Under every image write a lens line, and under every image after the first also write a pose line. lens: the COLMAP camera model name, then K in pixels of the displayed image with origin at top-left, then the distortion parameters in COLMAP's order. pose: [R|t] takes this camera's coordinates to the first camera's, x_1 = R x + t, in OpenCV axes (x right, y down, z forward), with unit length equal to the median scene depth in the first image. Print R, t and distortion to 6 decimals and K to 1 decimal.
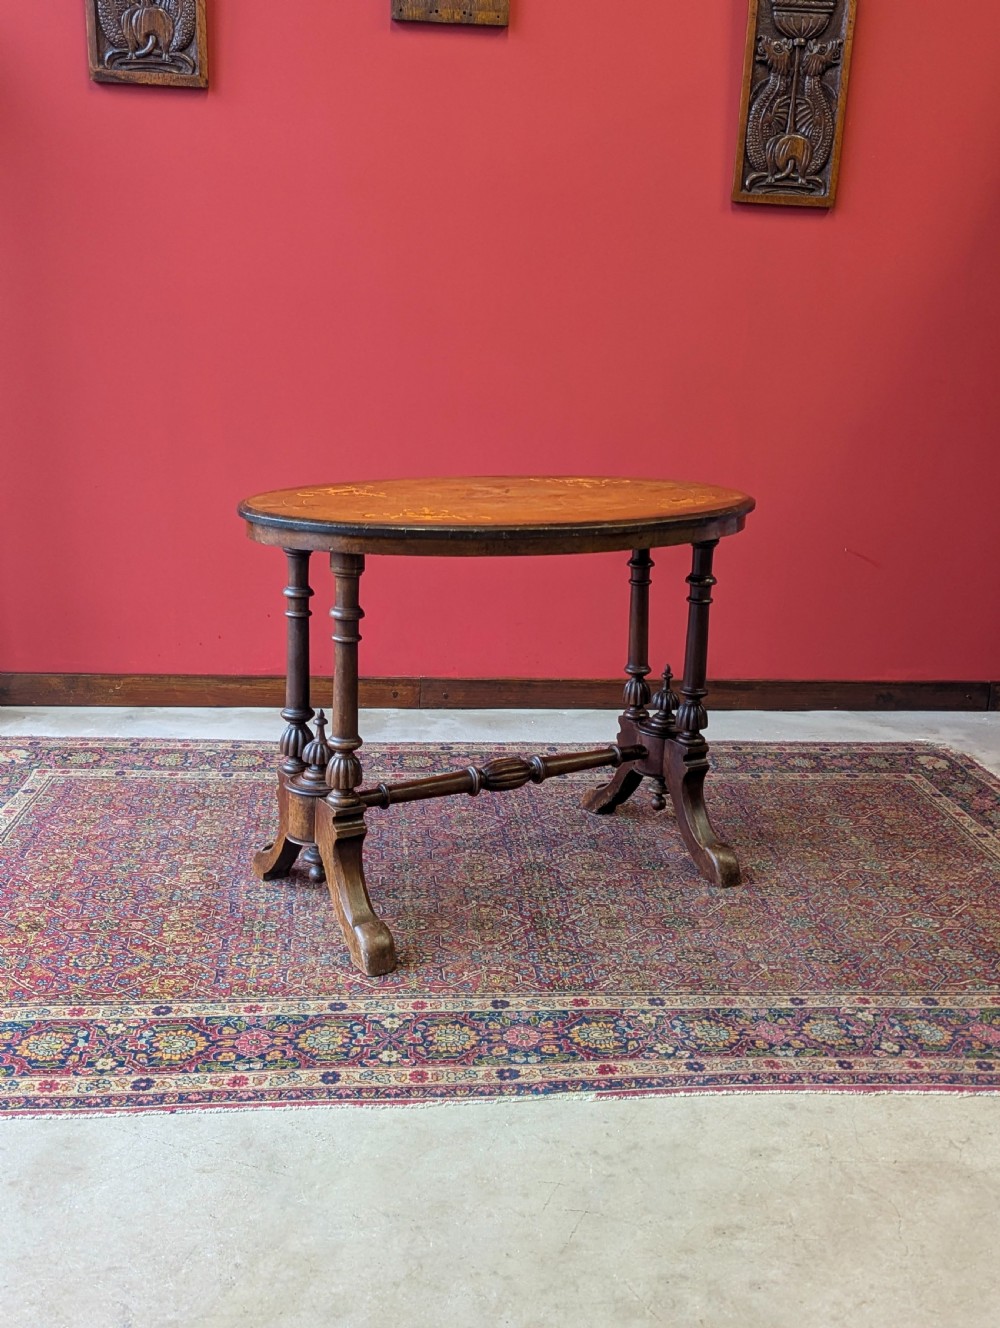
lens RADIAL K [[1315.0, 0, 507.8], [0, 1315.0, 664.6], [0, 0, 1]] dist [0.045880, 0.002144]
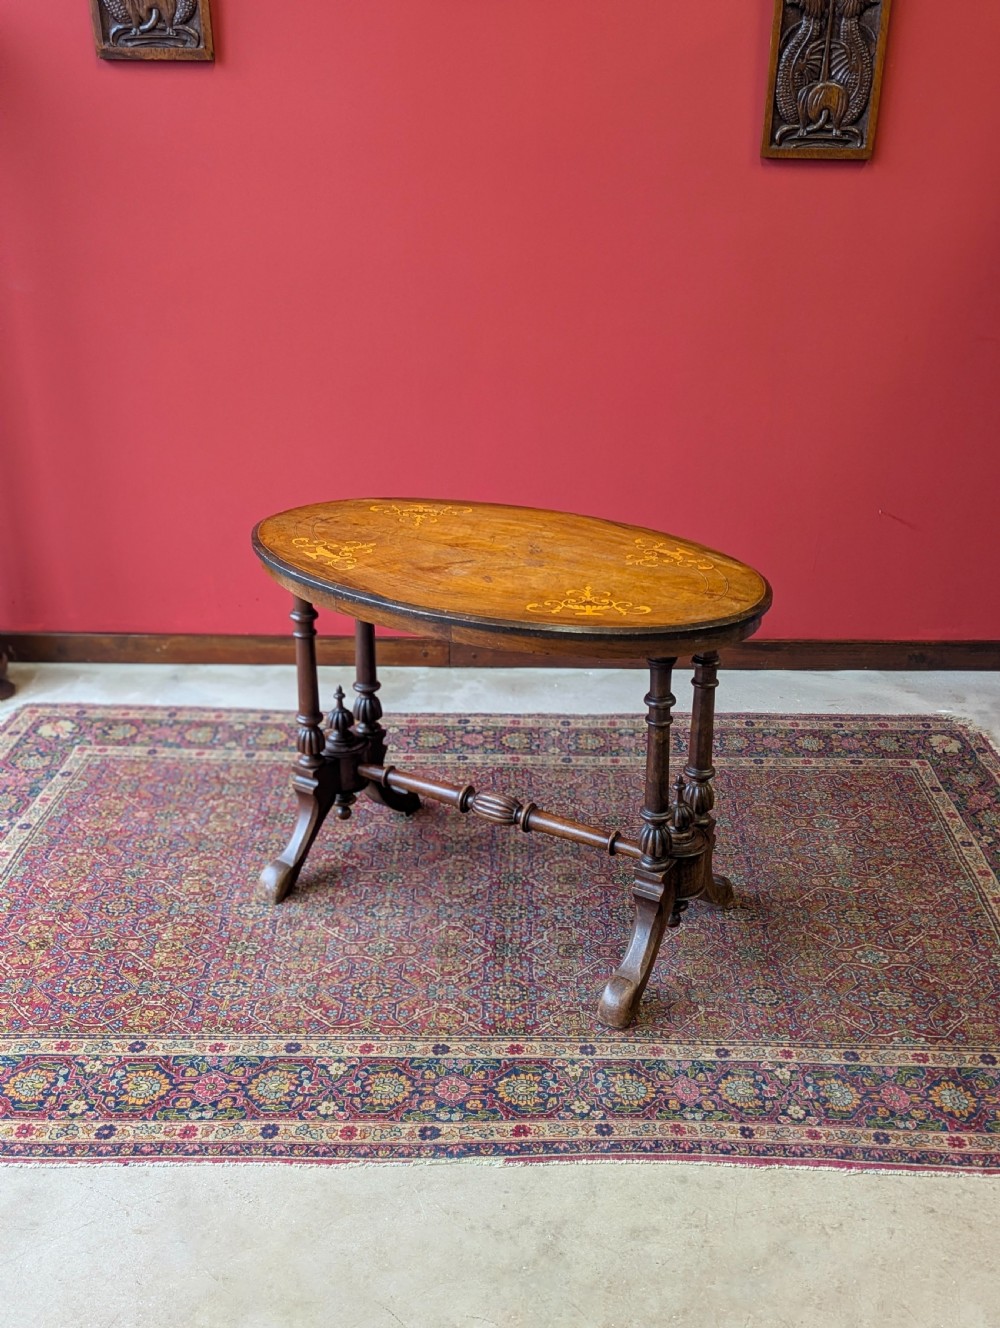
lens RADIAL K [[1315.0, 0, 507.8], [0, 1315.0, 664.6], [0, 0, 1]] dist [0.045880, 0.002144]
pose [[0.994207, 0.013328, -0.106652, 0.160267], [0.002174, 0.989586, 0.143929, -0.212158], [0.107459, -0.143327, 0.983824, -0.019687]]
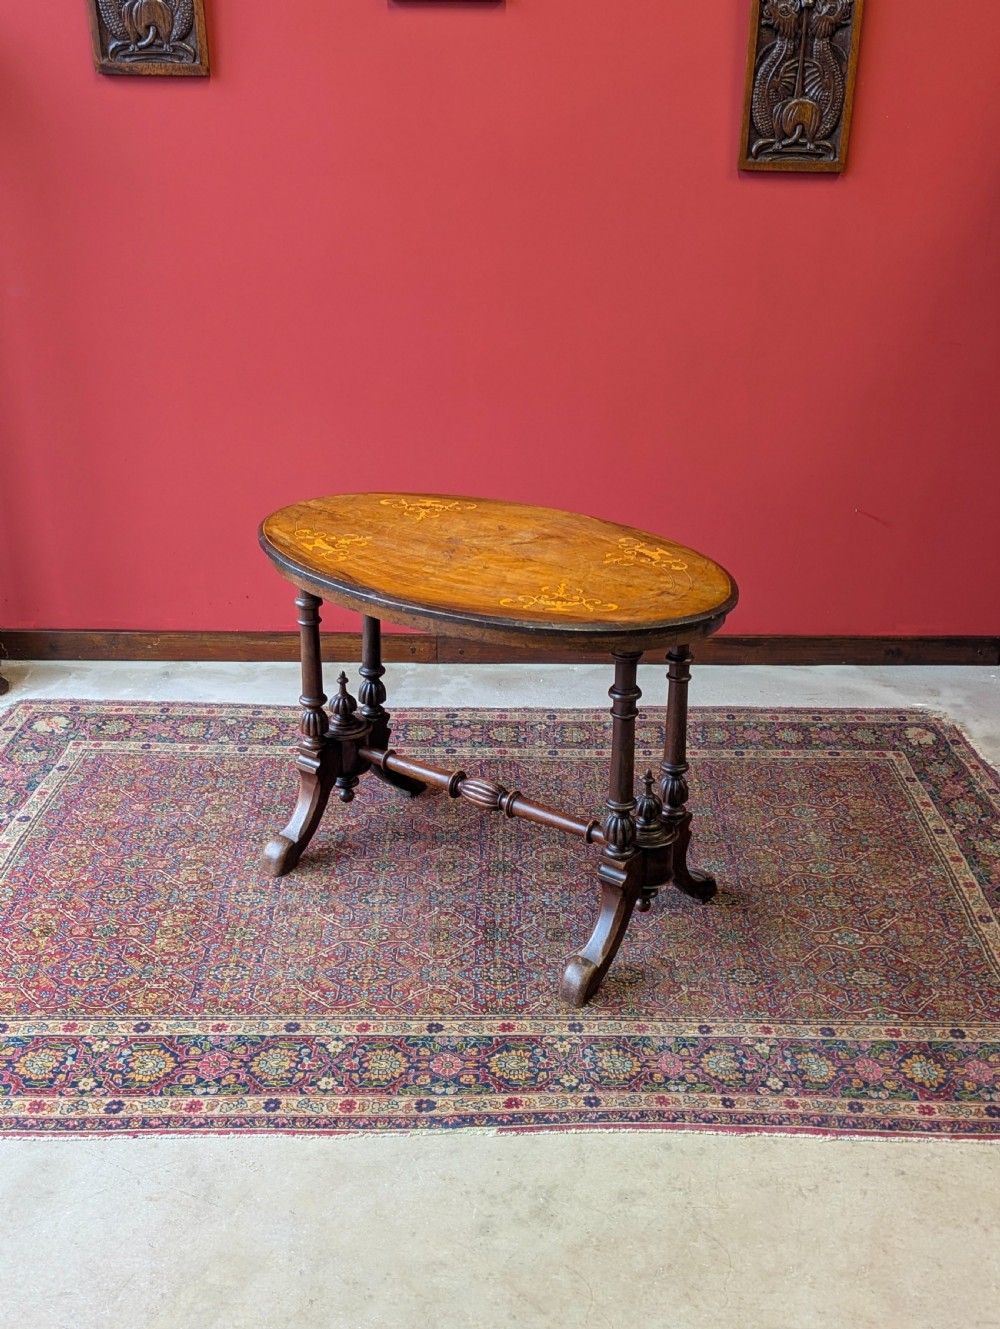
lens RADIAL K [[1343.9, 0, 508.2], [0, 1343.9, 638.5], [0, 0, 1]] dist [0.050613, -0.010018]
pose [[0.995748, 0.009059, -0.091673, 0.159357], [0.002524, 0.992096, 0.125455, -0.218413], [0.092085, -0.125153, 0.987855, -0.096687]]
